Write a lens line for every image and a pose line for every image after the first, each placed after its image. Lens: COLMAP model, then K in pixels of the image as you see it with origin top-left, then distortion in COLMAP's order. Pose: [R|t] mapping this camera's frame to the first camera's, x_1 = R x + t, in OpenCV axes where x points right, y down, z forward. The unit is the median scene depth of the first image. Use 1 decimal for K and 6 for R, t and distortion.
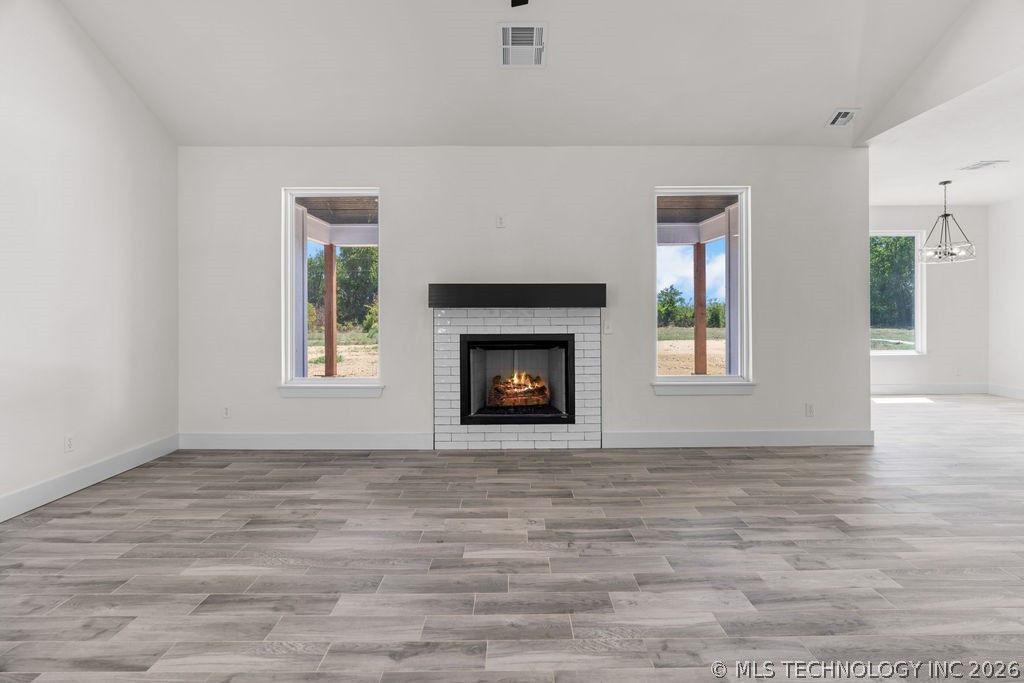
lens RADIAL K [[475.8, 0, 512.9], [0, 475.8, 313.0], [0, 0, 1]] dist [-0.011987, 0.004142]
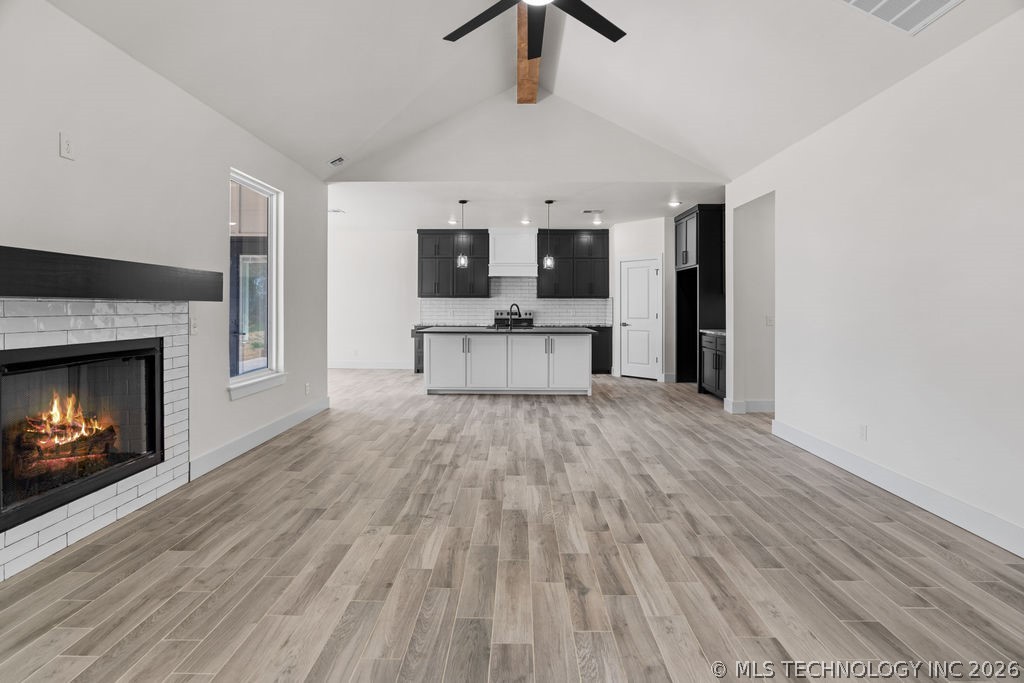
lens RADIAL K [[475.8, 0, 510.9], [0, 475.8, 308.2], [0, 0, 1]] dist [-0.011987, 0.004142]
pose [[0.020481, 0.004175, 0.999782, -0.789086], [-0.003748, 0.999985, -0.004099, 0.001193], [-0.999783, -0.003663, 0.020497, 0.624463]]
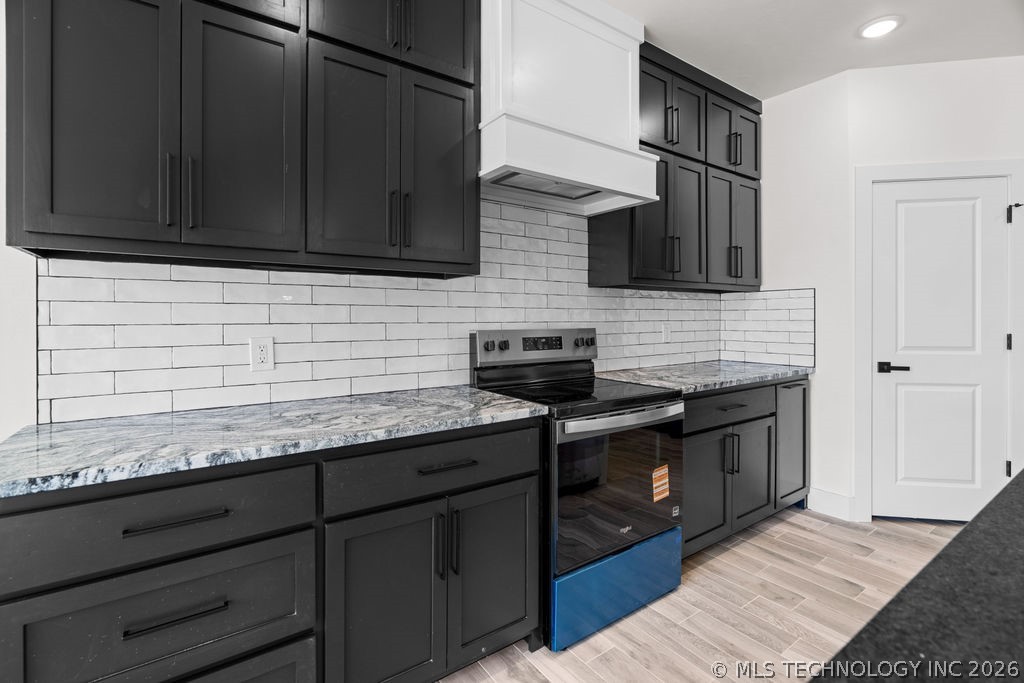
lens RADIAL K [[475.8, 0, 516.8], [0, 475.8, 316.9], [0, 0, 1]] dist [-0.011987, 0.004142]
pose [[-0.576238, 0.003669, 0.817273, 1.545723], [0.003114, 0.999993, -0.002294, -0.016434], [-0.817276, 0.001223, -0.576245, 1.132287]]
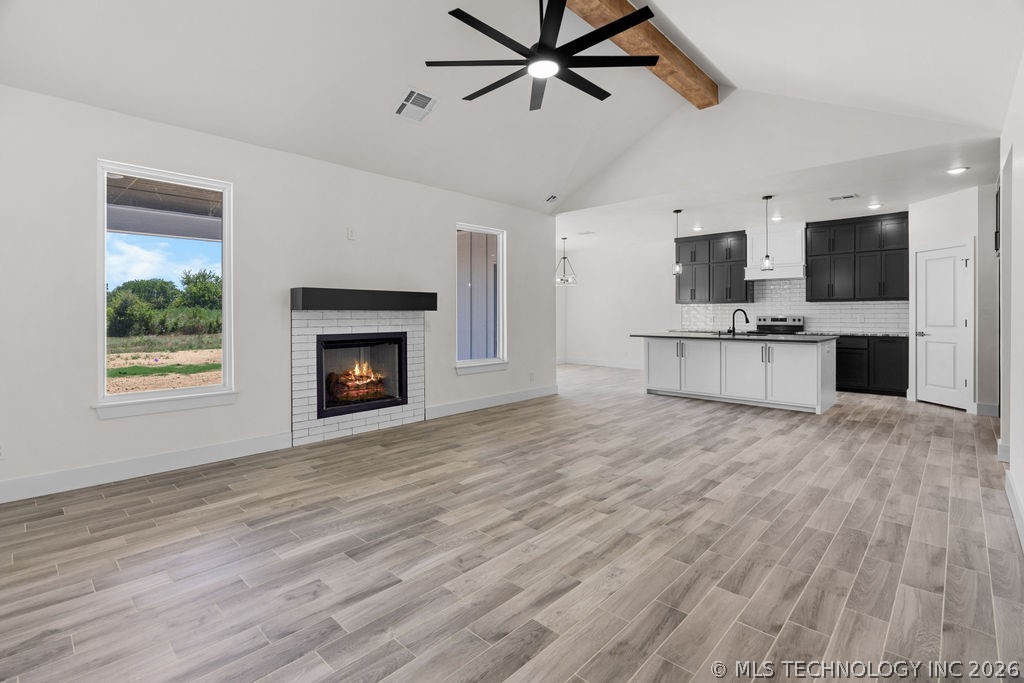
lens RADIAL K [[475.8, 0, 513.8], [0, 475.8, 316.7], [0, 0, 1]] dist [-0.011987, 0.004142]
pose [[0.689635, -0.000946, 0.724157, -0.787392], [-0.000918, 0.999997, 0.002181, 0.002011], [-0.724157, -0.002169, 0.689632, -0.080538]]
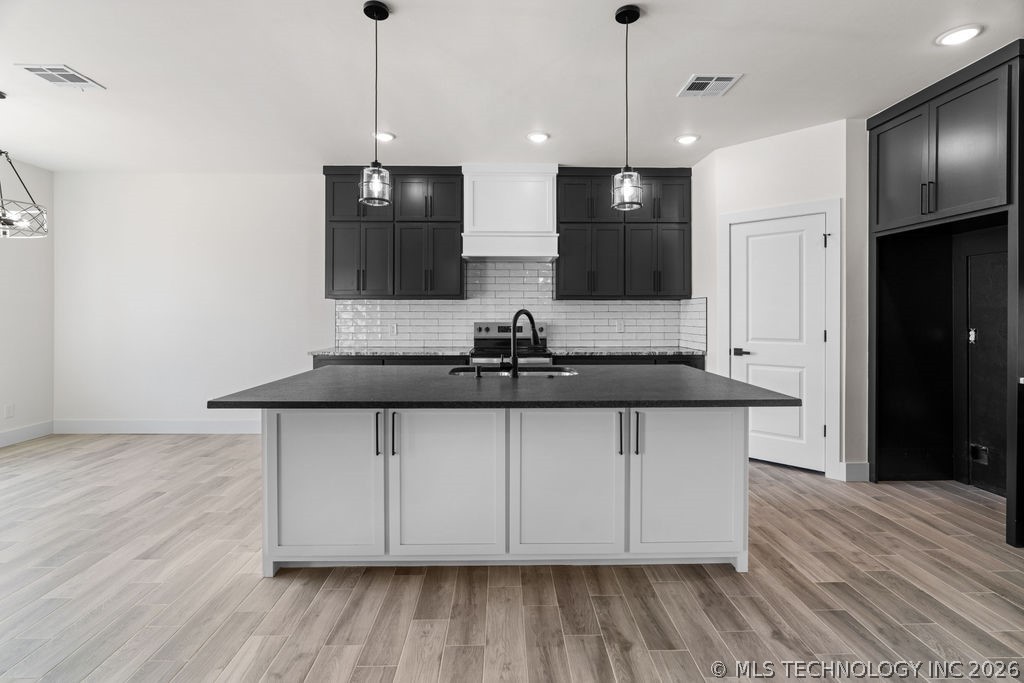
lens RADIAL K [[475.8, 0, 516.2], [0, 475.8, 318.0], [0, 0, 1]] dist [-0.011987, 0.004142]
pose [[-0.026241, -0.001502, 0.999655, 0.593783], [-0.000906, 0.999998, 0.001478, -0.015295], [-0.999655, -0.000867, -0.026243, 0.689298]]
